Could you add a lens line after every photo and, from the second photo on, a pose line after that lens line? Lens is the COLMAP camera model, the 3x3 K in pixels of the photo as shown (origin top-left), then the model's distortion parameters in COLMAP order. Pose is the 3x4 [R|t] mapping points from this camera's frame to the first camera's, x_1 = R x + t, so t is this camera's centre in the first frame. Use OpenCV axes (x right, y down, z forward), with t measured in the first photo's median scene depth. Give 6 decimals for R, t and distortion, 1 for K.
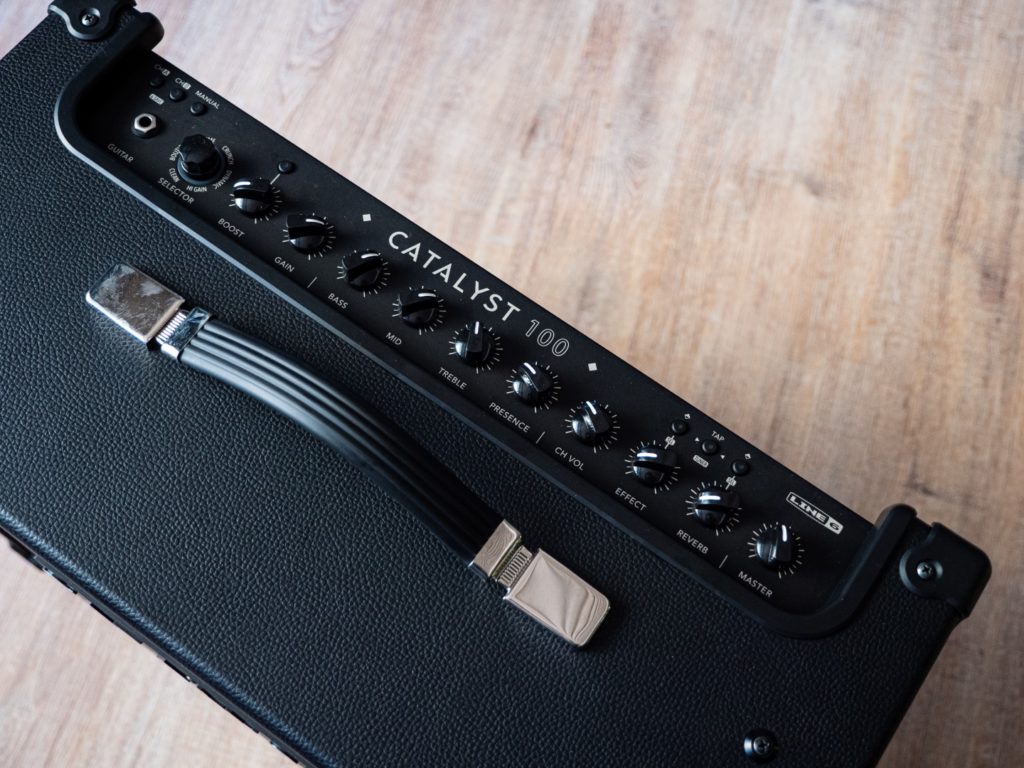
lens RADIAL K [[1242.3, 0, 512.0], [0, 1242.3, 384.0], [0, 0, 1]] dist [0.010049, 0.031710]
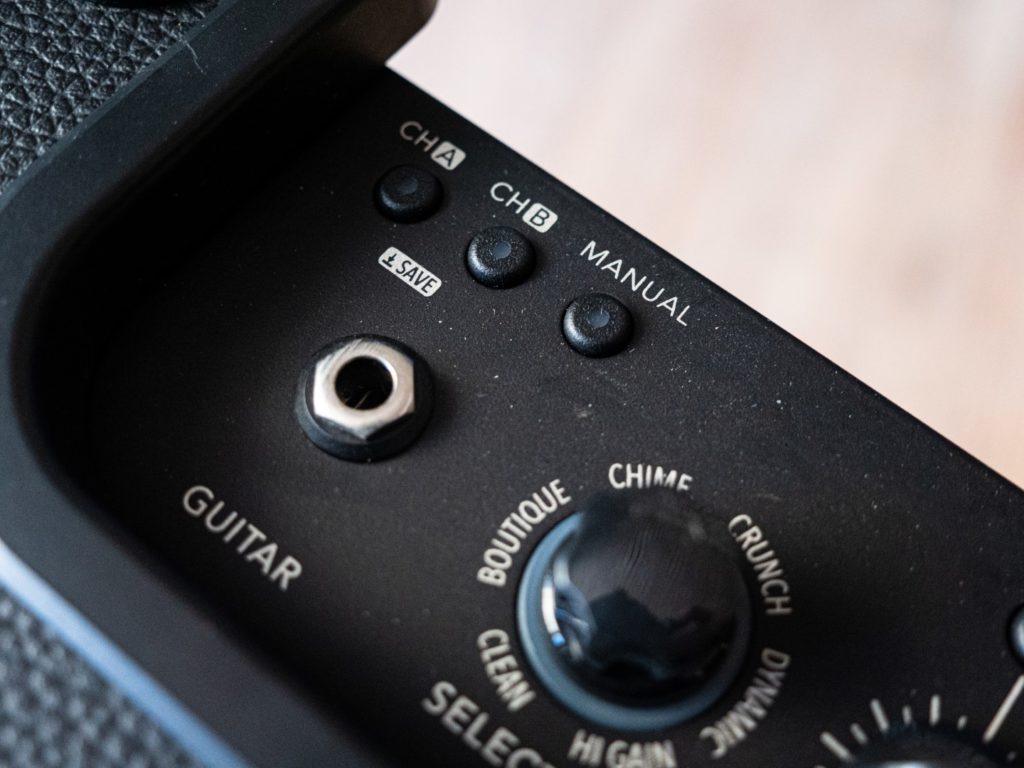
lens RADIAL K [[1242.3, 0, 512.0], [0, 1242.3, 384.0], [0, 0, 1]] dist [0.010049, 0.031710]
pose [[0.998688, 0.042833, -0.028050, -0.263883], [-0.044653, 0.996695, -0.067857, -0.197385], [0.025051, 0.069020, 0.997301, 0.791137]]
